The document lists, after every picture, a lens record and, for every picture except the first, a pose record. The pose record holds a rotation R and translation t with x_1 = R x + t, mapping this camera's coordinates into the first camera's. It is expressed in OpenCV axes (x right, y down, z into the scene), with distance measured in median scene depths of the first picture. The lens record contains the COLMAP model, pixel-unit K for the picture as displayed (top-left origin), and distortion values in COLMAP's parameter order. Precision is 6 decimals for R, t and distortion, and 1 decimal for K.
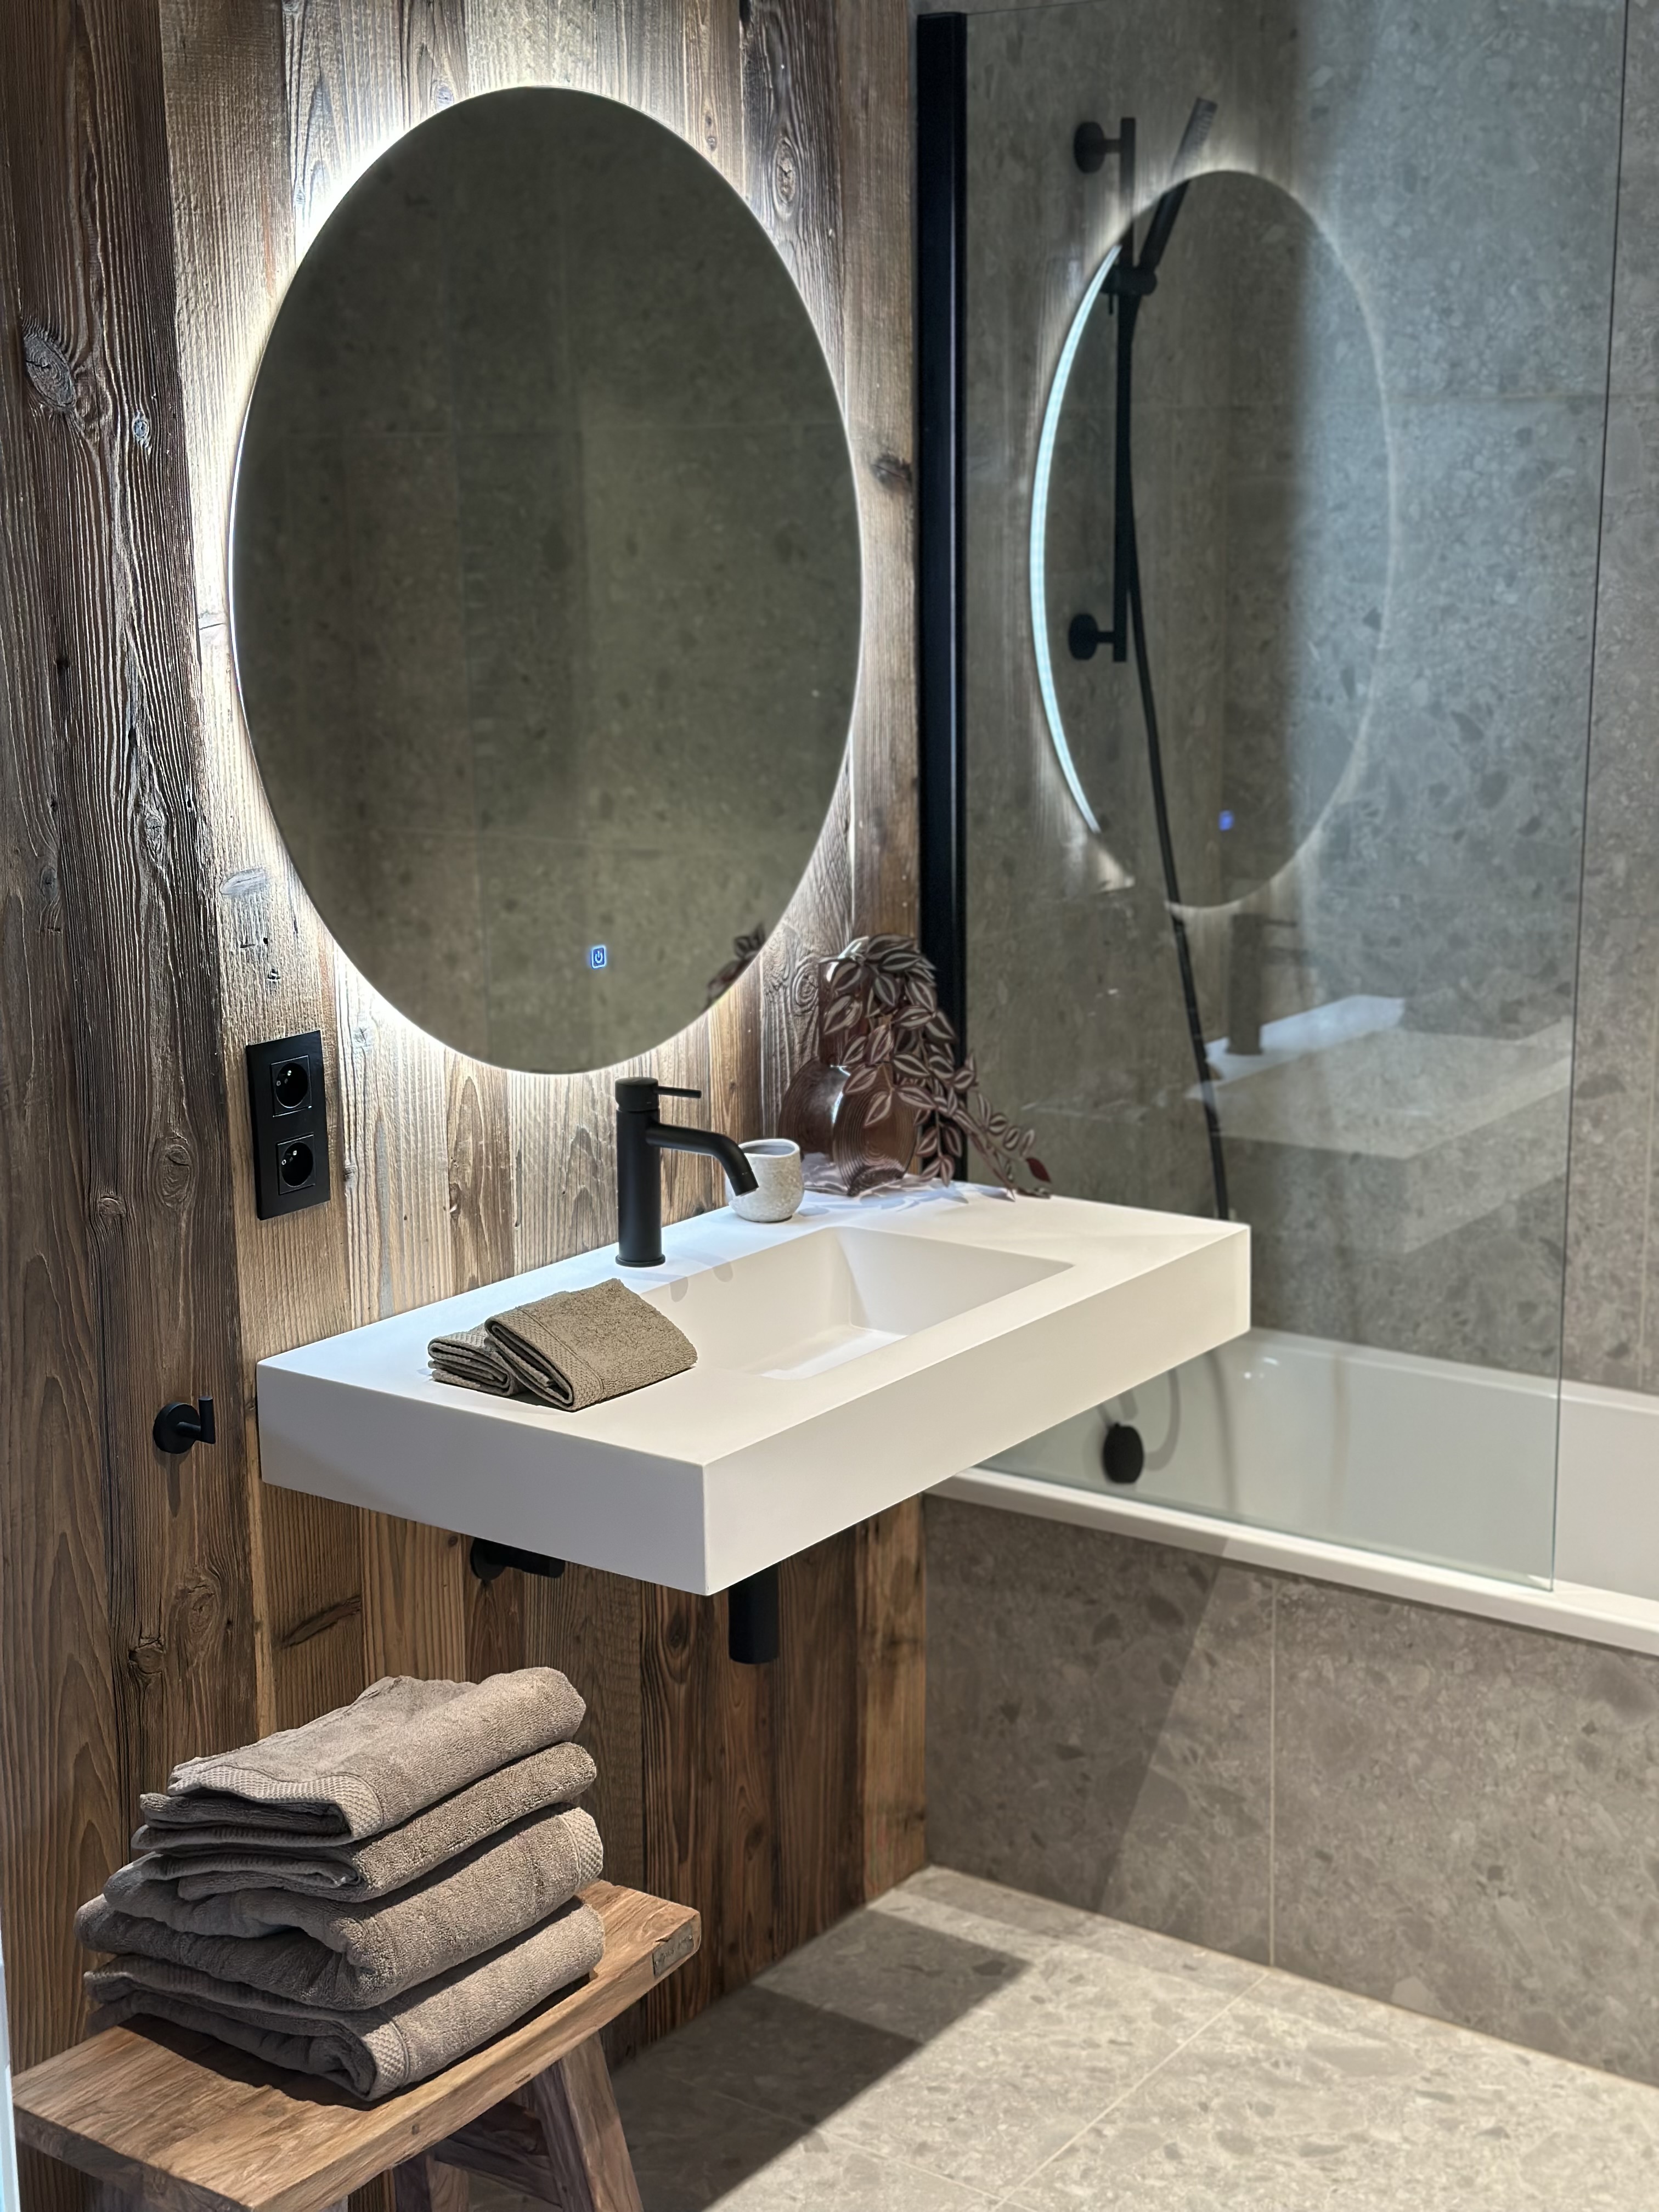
lens RADIAL K [[3082.1, 0, 844.0], [0, 3082.1, 1112.6], [0, 0, 1]] dist [0.164951, 0.000000]
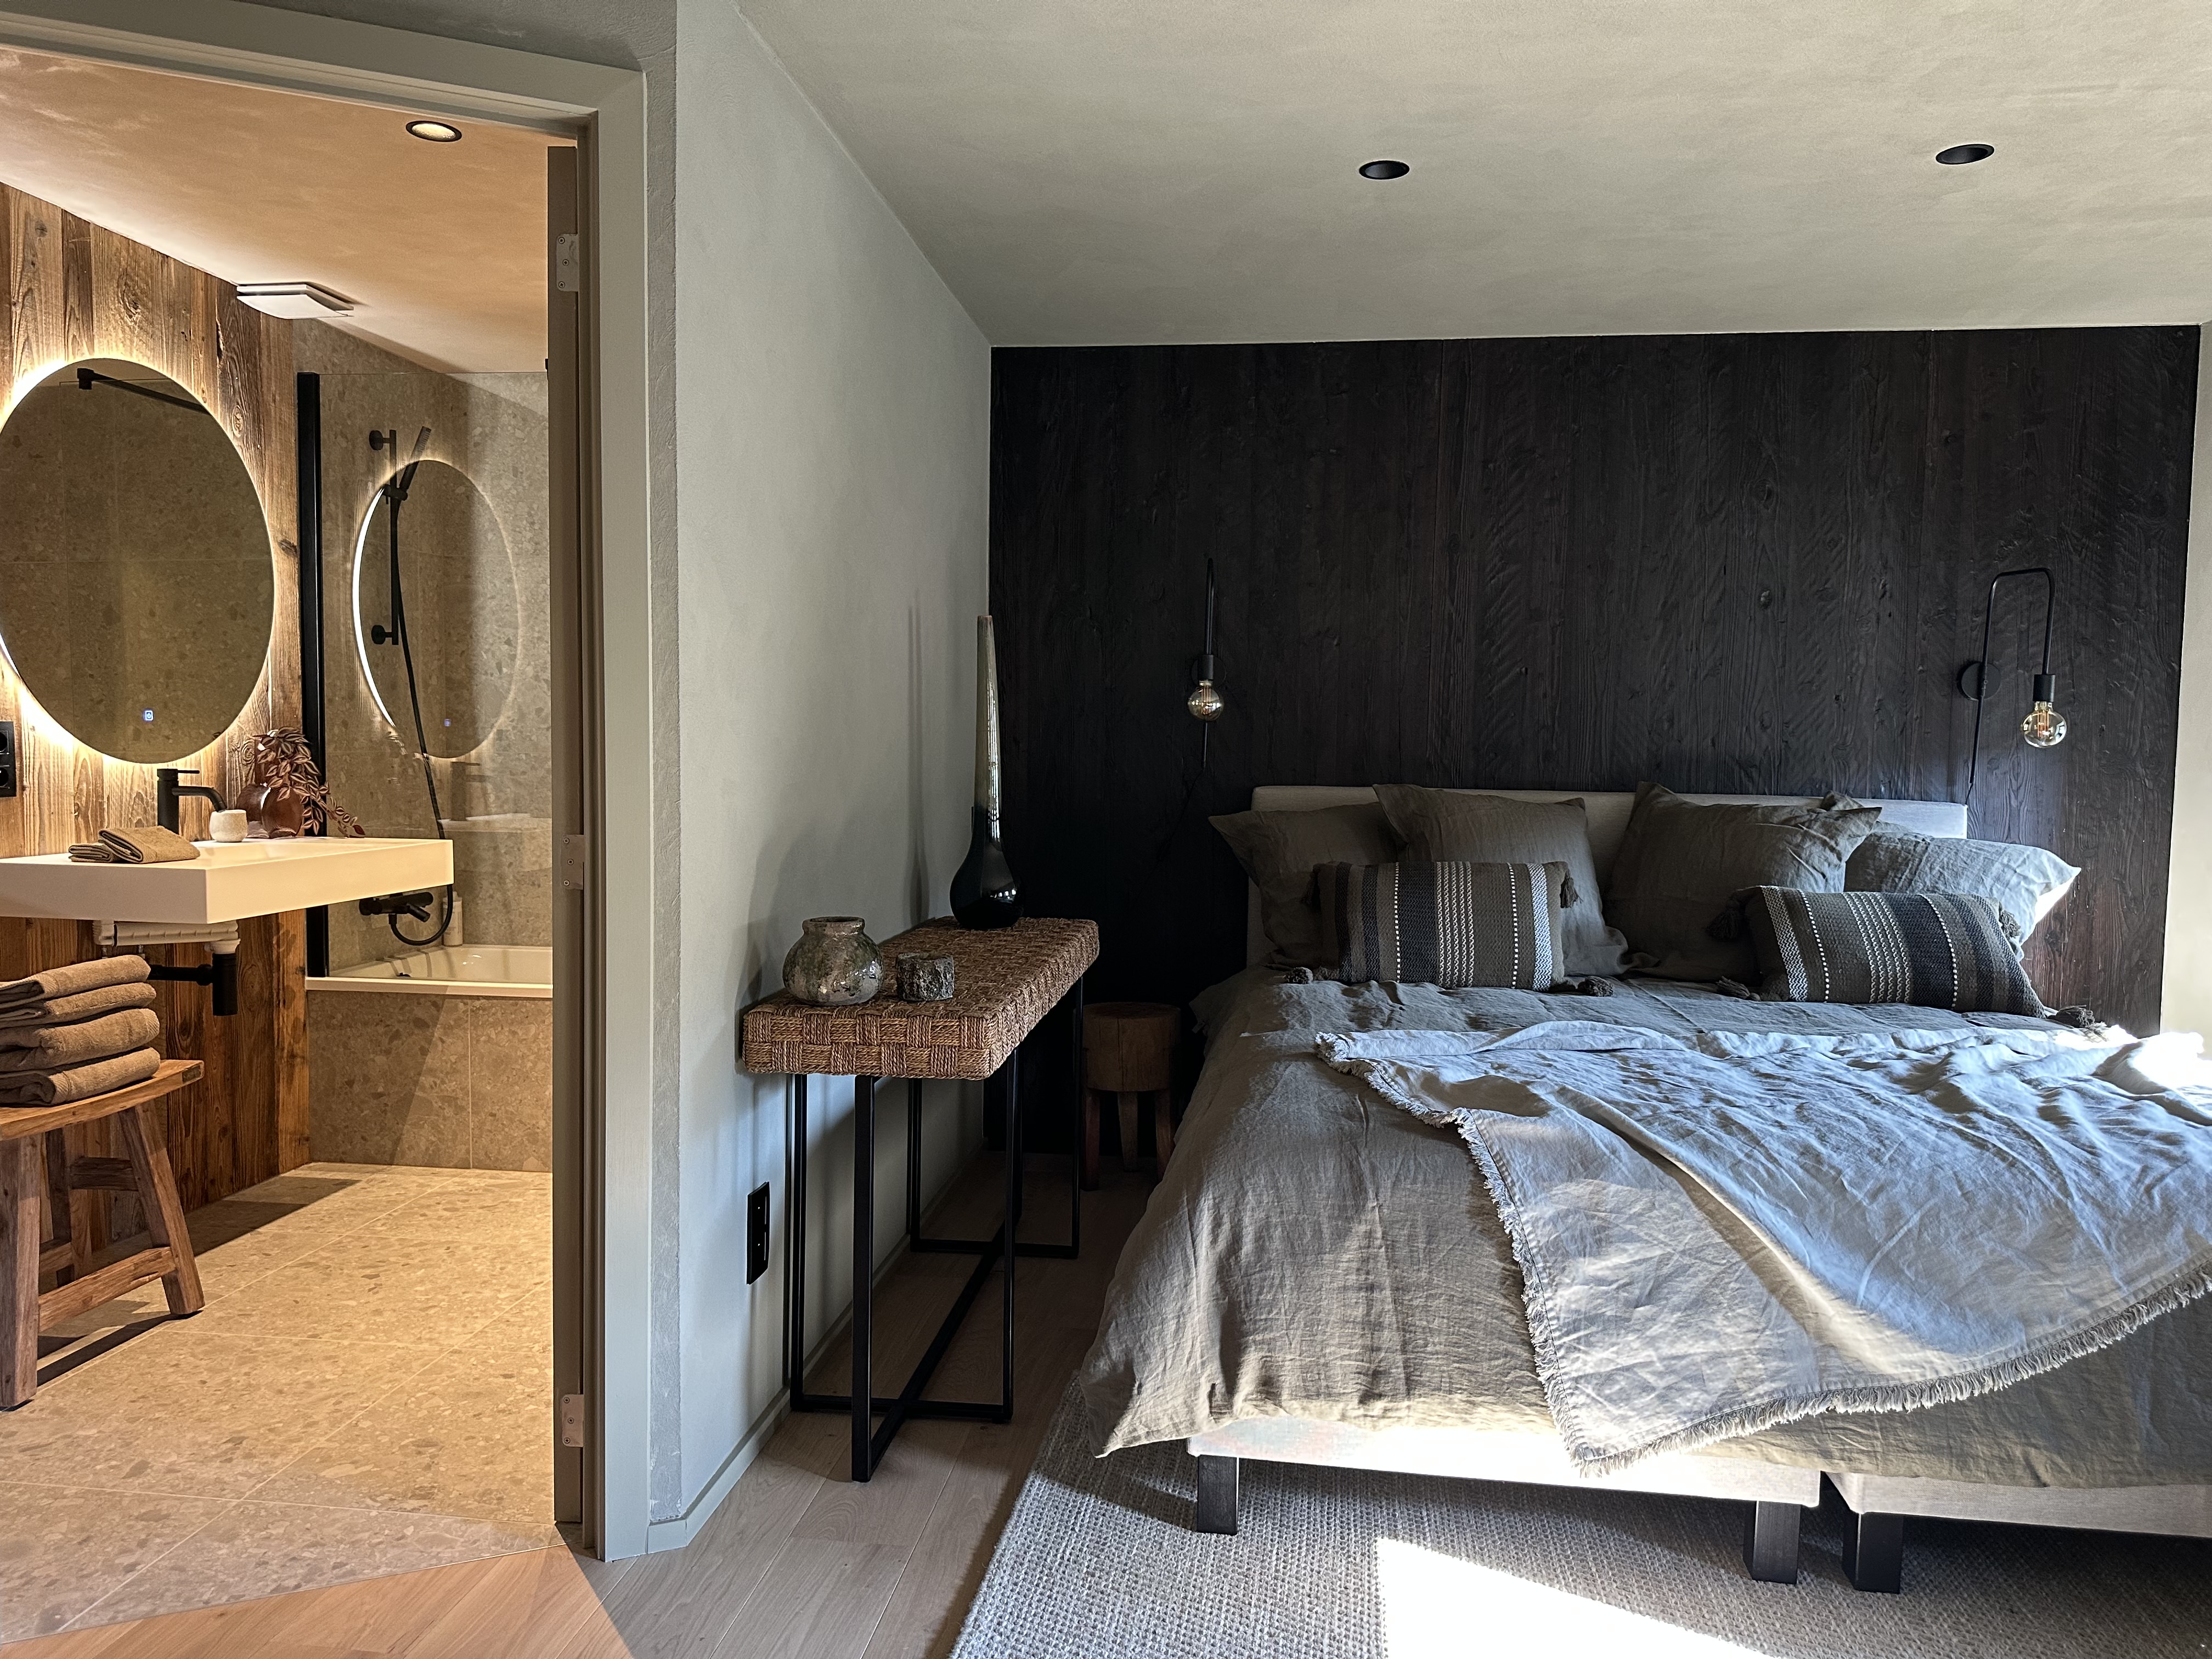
lens RADIAL K [[1555.7, 0, 1101.7], [0, 1555.7, 832.8], [0, 0, 1]] dist [0.010782, -0.012903]
pose [[0.879339, -0.004912, 0.476171, -0.006094], [0.076357, 0.988462, -0.130811, 0.212995], [-0.470034, 0.151387, 0.869569, -0.308388]]
